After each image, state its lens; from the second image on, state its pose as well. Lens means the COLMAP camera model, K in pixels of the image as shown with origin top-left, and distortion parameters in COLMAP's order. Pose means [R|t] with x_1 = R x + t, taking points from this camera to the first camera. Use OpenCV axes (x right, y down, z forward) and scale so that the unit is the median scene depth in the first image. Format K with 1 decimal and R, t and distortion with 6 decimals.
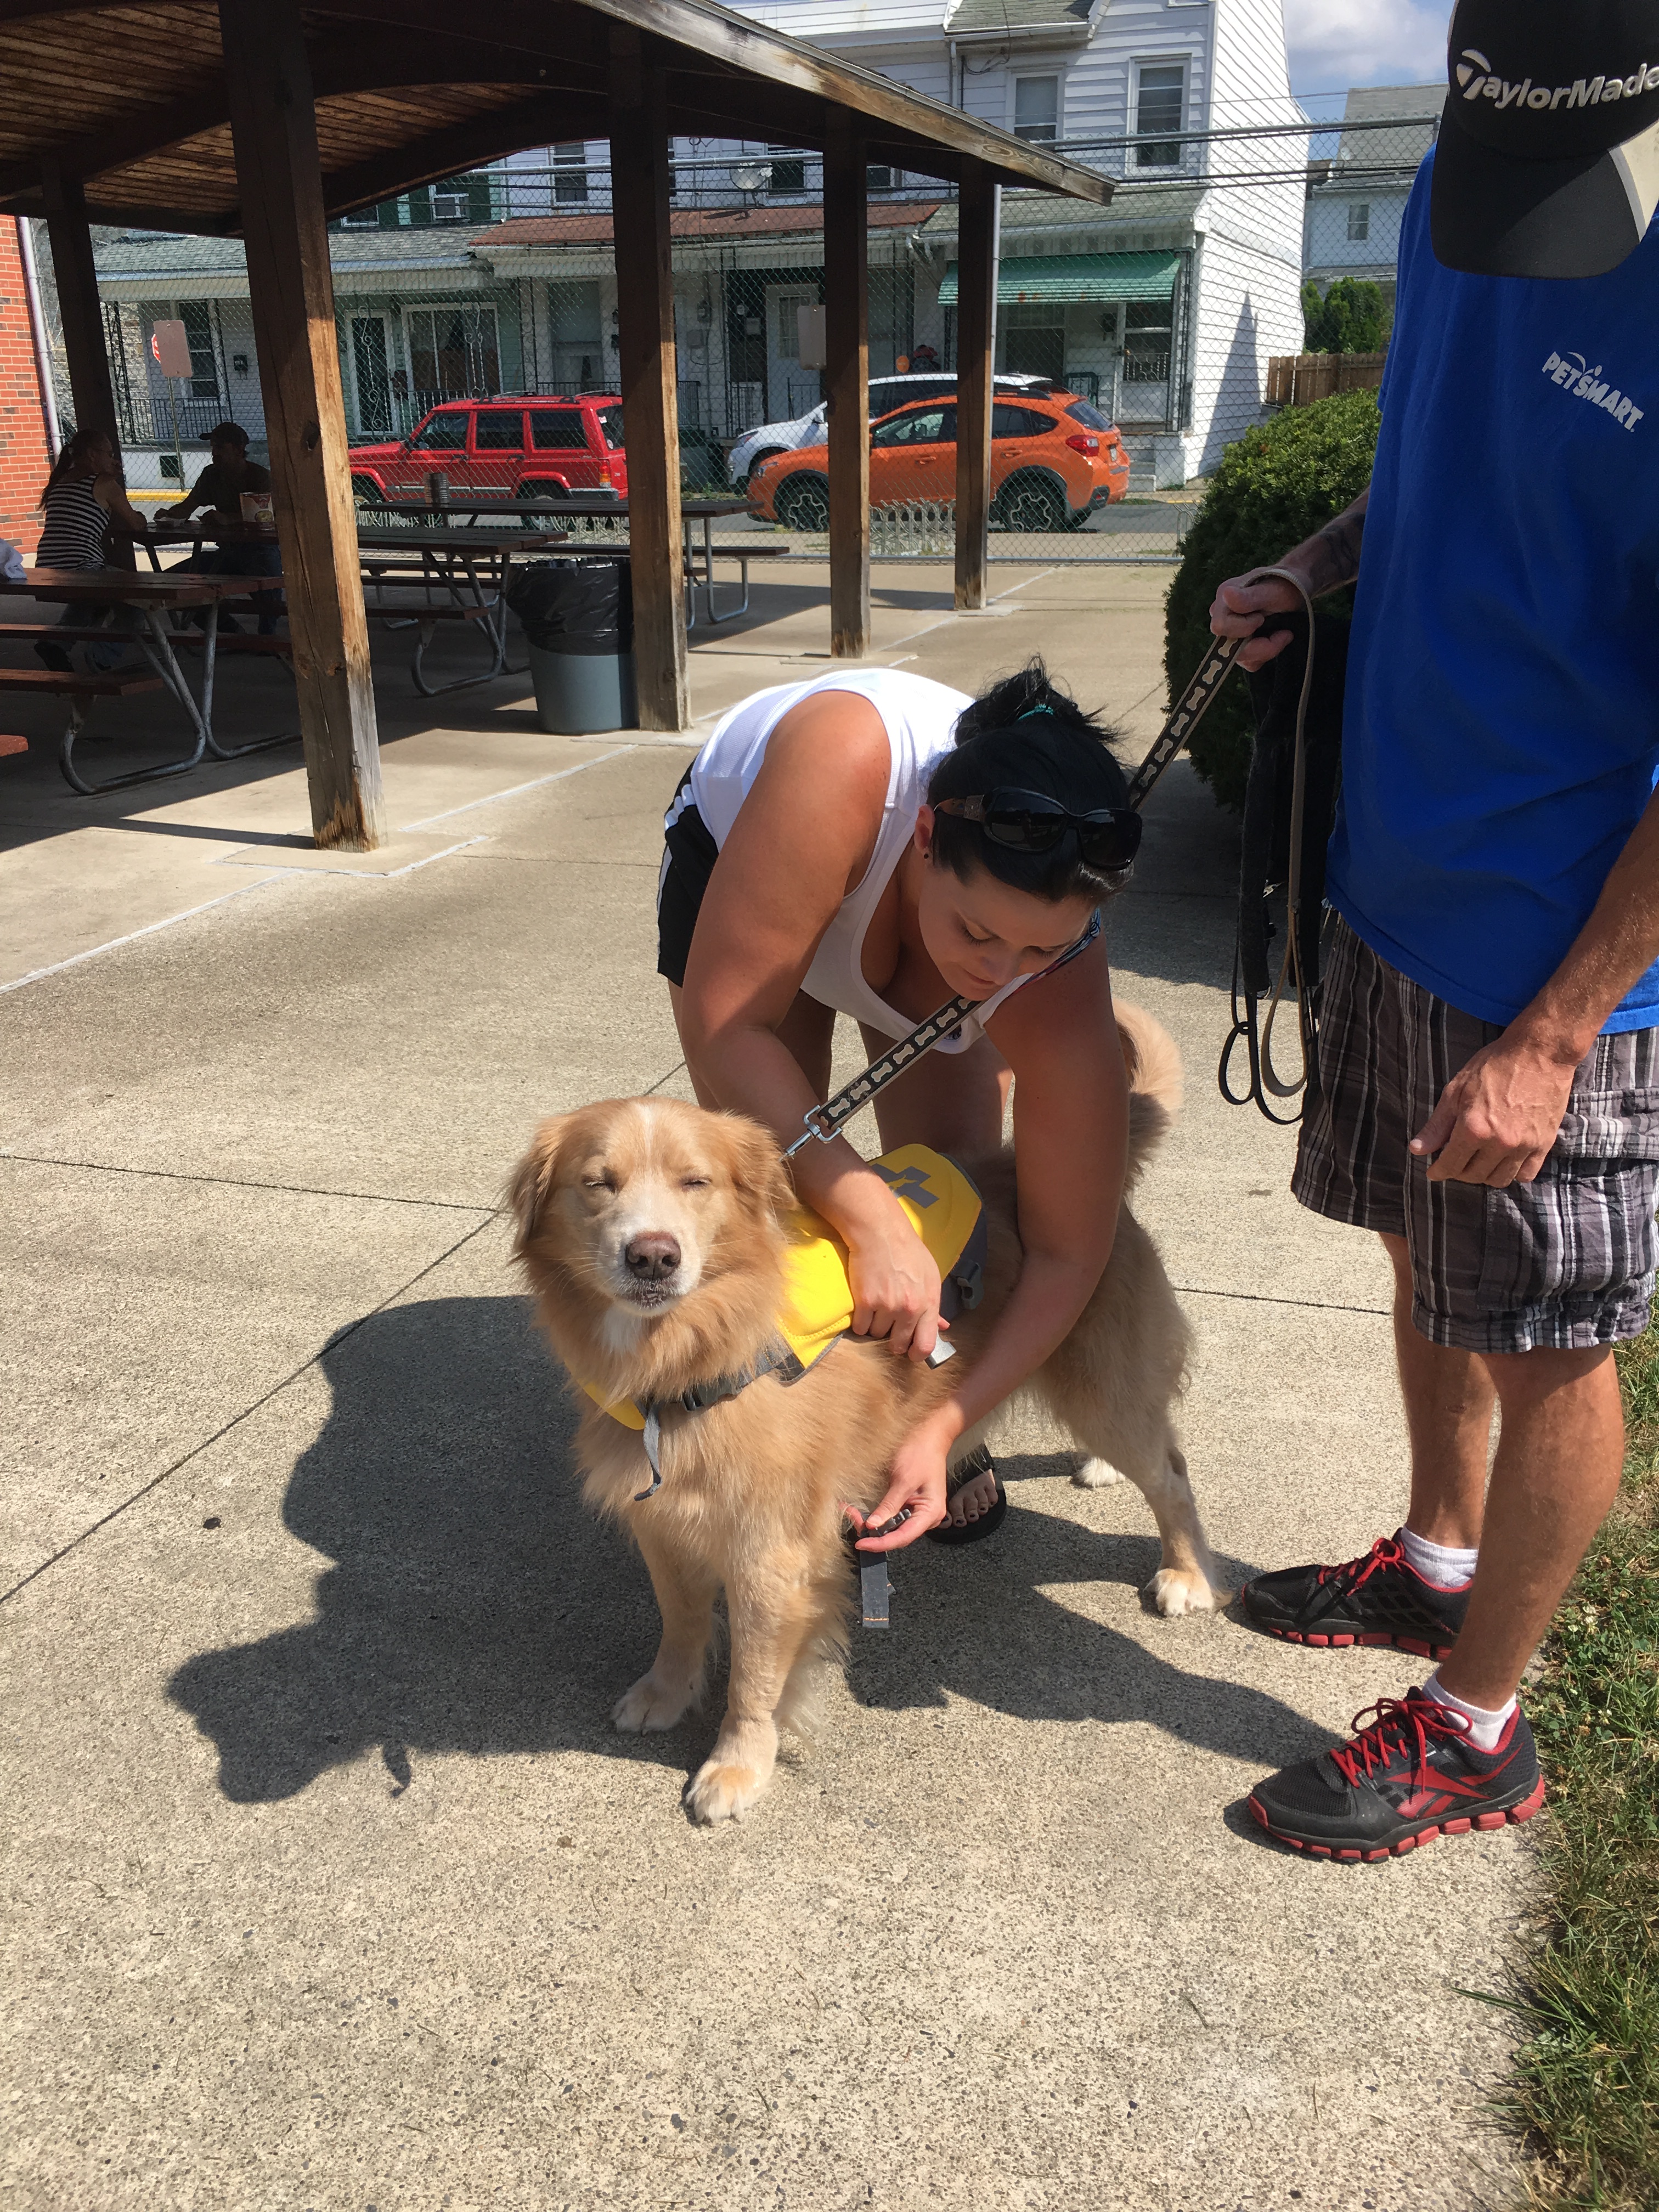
lens RADIAL K [[1839.4, 0, 832.7], [0, 1839.4, 1151.2], [0, 0, 1]] dist [0.108076, -0.177013]
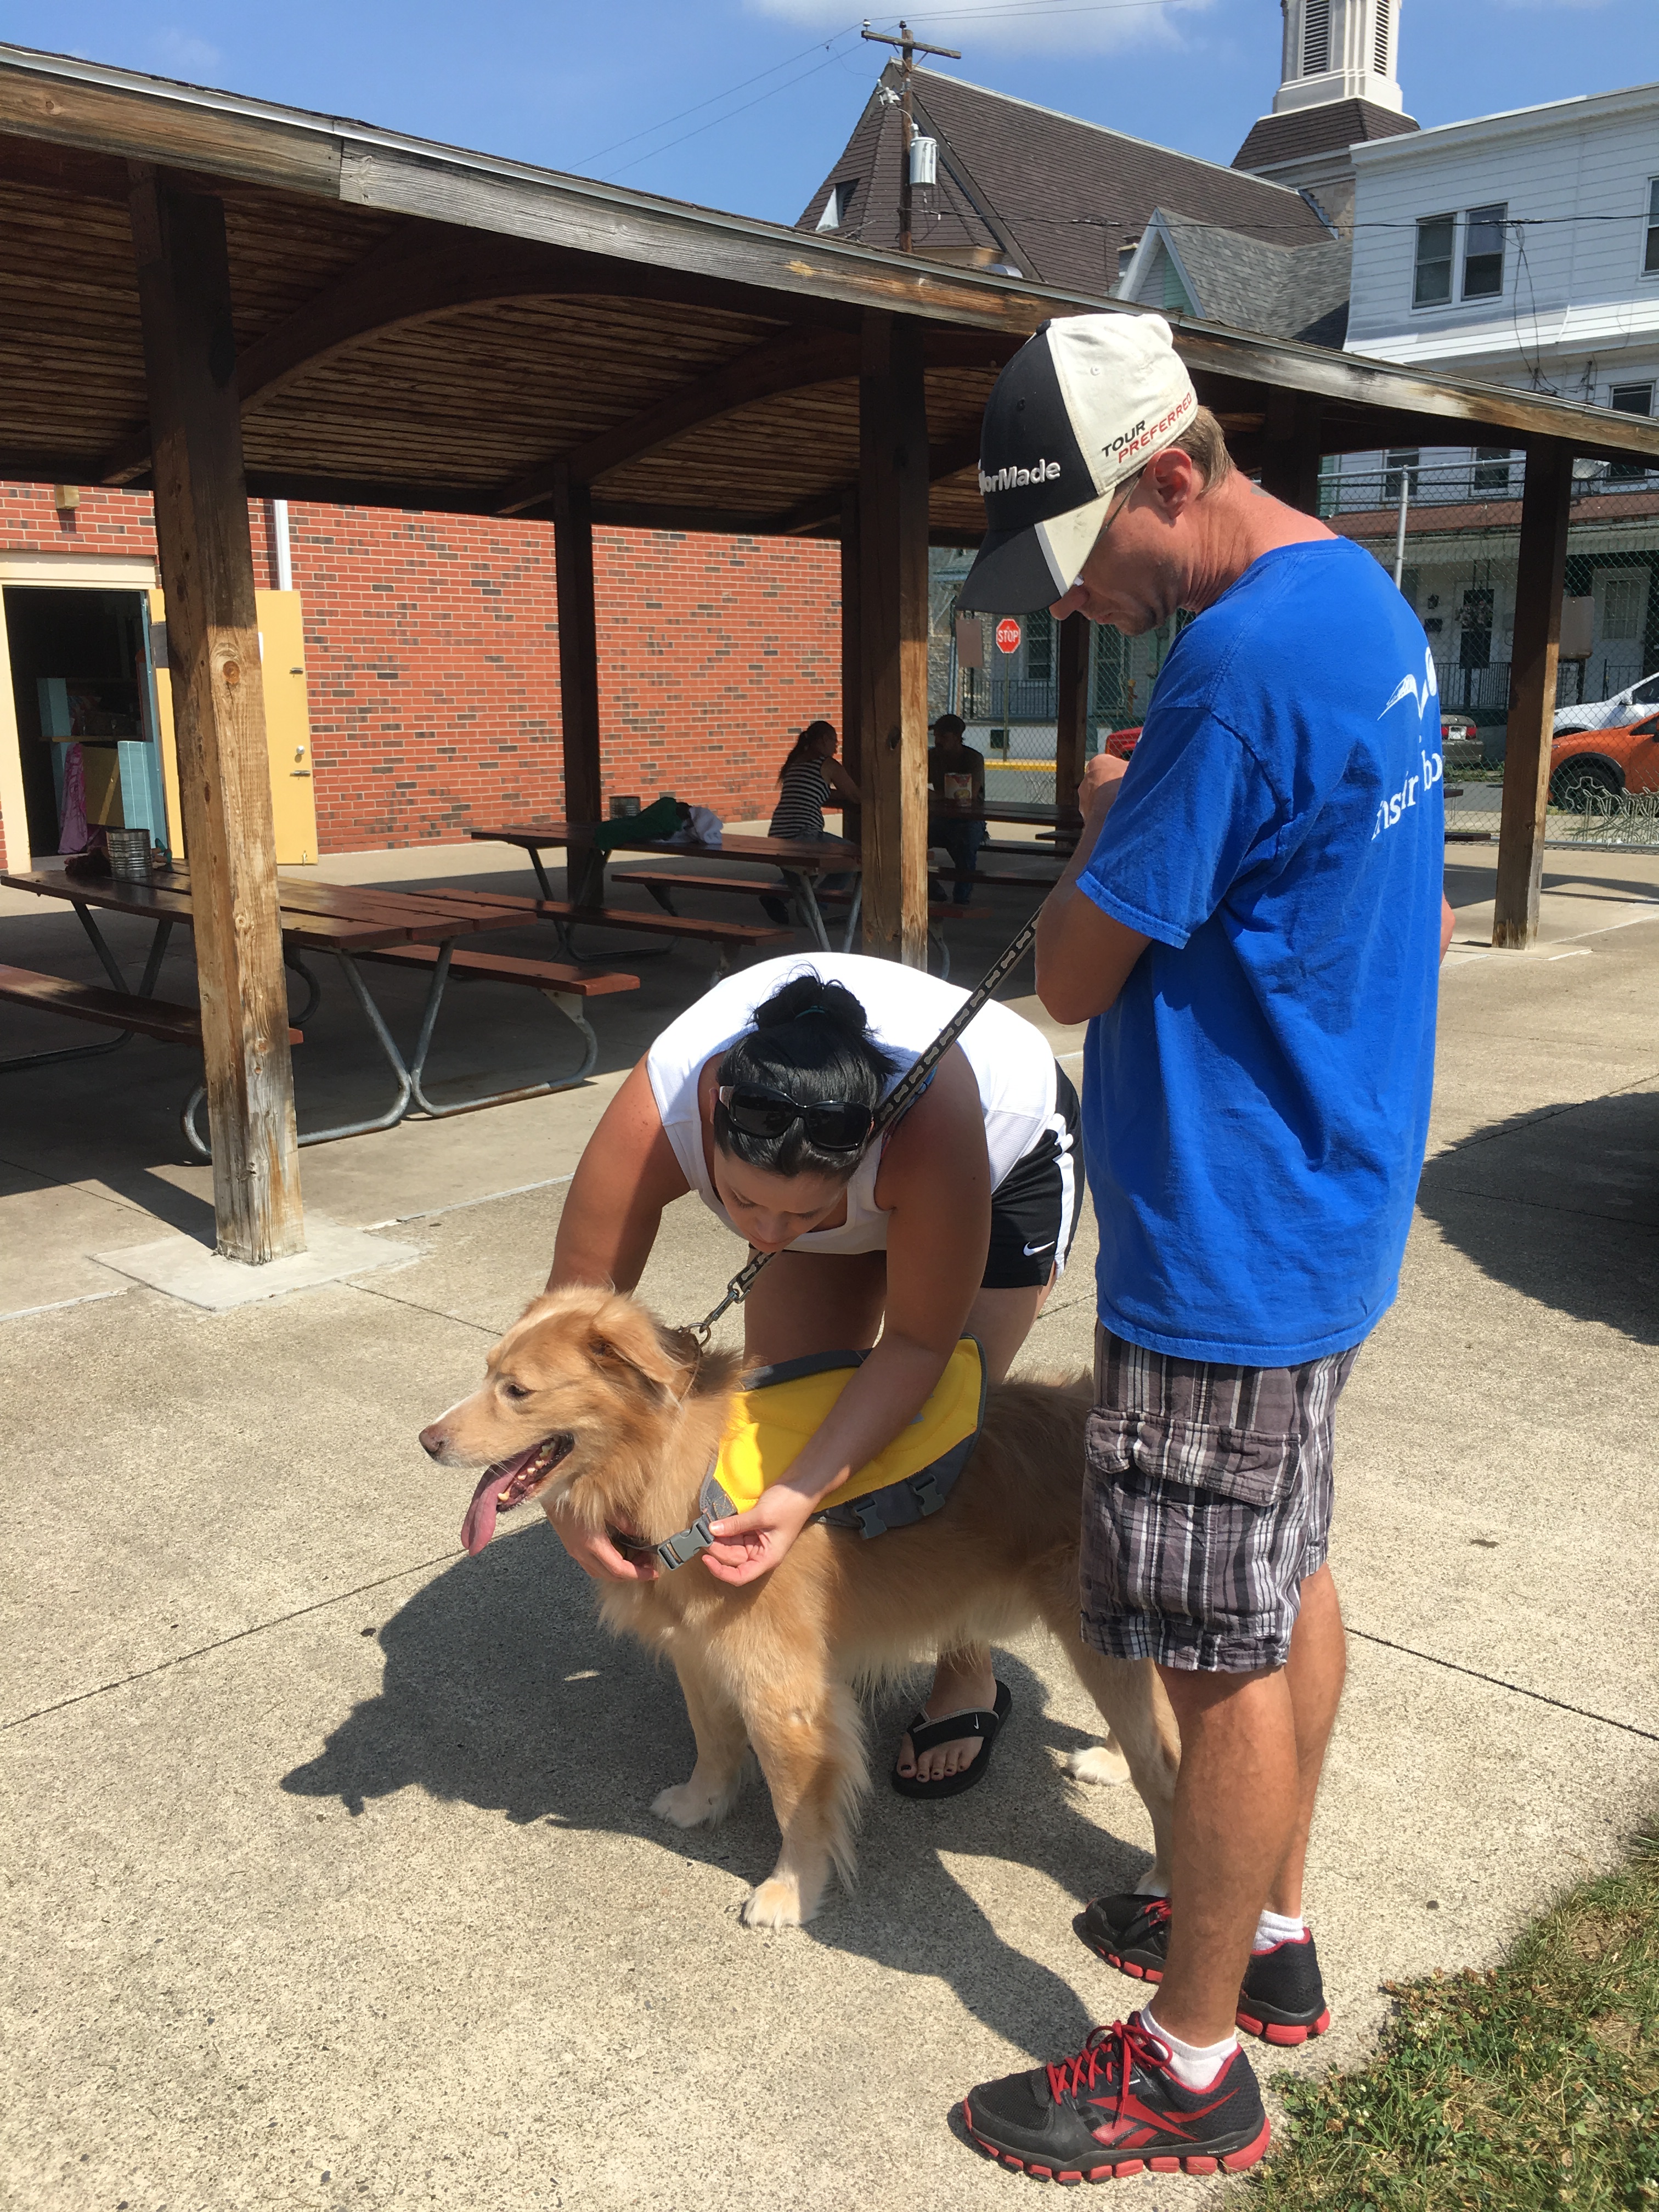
lens RADIAL K [[1900.9, 0, 829.5], [0, 1900.9, 1106.0], [0, 0, 1]] dist [0.091091, -0.121423]
pose [[0.907741, 0.098610, -0.407777, 0.456809], [-0.162729, 0.978646, -0.125586, -0.026728], [0.386685, 0.180356, 0.904404, -0.068351]]
